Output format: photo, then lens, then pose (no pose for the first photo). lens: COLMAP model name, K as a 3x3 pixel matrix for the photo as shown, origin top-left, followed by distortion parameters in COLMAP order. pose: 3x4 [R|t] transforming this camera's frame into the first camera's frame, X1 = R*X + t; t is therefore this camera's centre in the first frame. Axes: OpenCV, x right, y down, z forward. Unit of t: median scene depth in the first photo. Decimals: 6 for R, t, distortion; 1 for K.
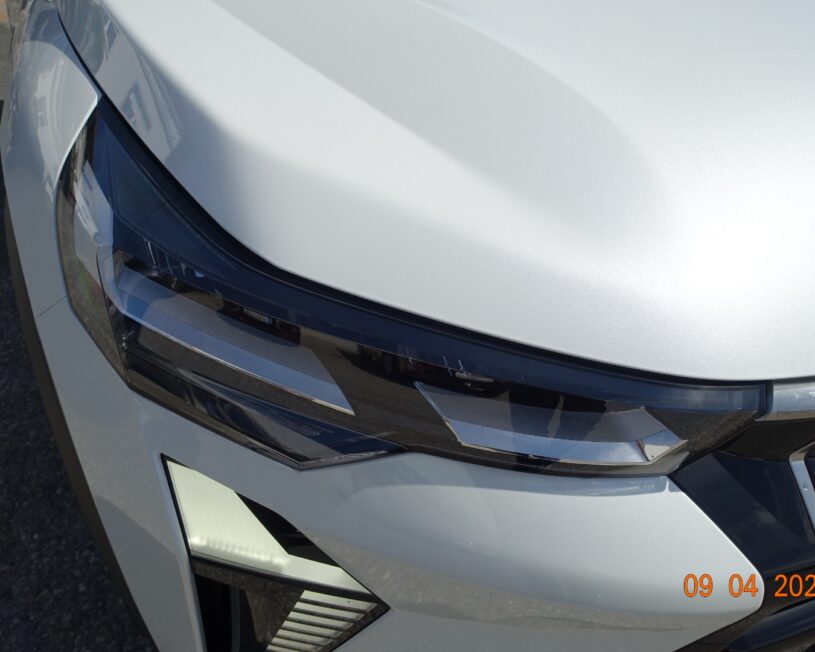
lens RADIAL K [[683.8, 0, 411.6], [0, 683.8, 327.0], [0, 0, 1]] dist [-0.006610, -0.008371]
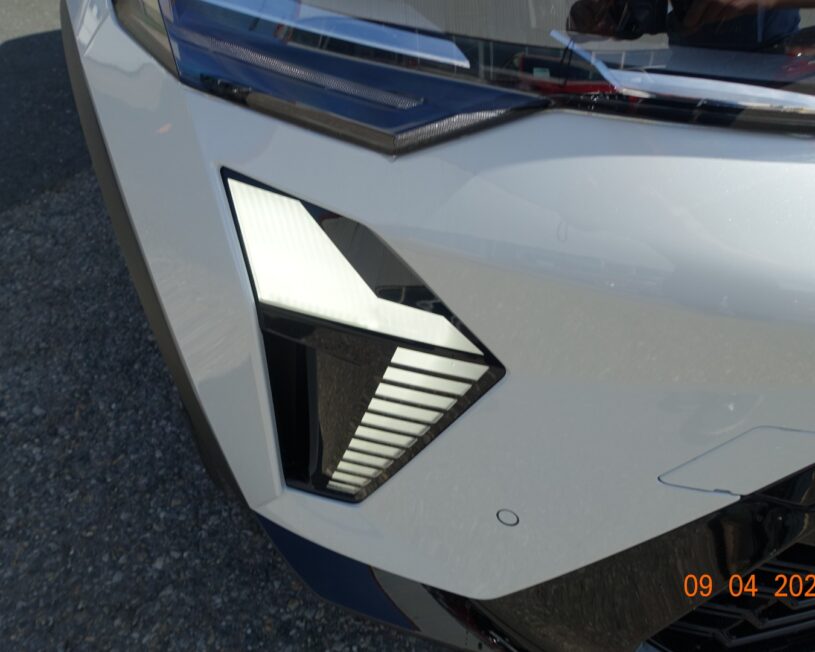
lens RADIAL K [[683.8, 0, 404.3], [0, 683.8, 327.8], [0, 0, 1]] dist [-0.006610, -0.008371]
pose [[0.992530, 0.012482, -0.121358, -0.023468], [-0.004710, 0.997931, 0.064120, 0.137254], [0.121908, -0.063069, 0.990536, 0.095596]]
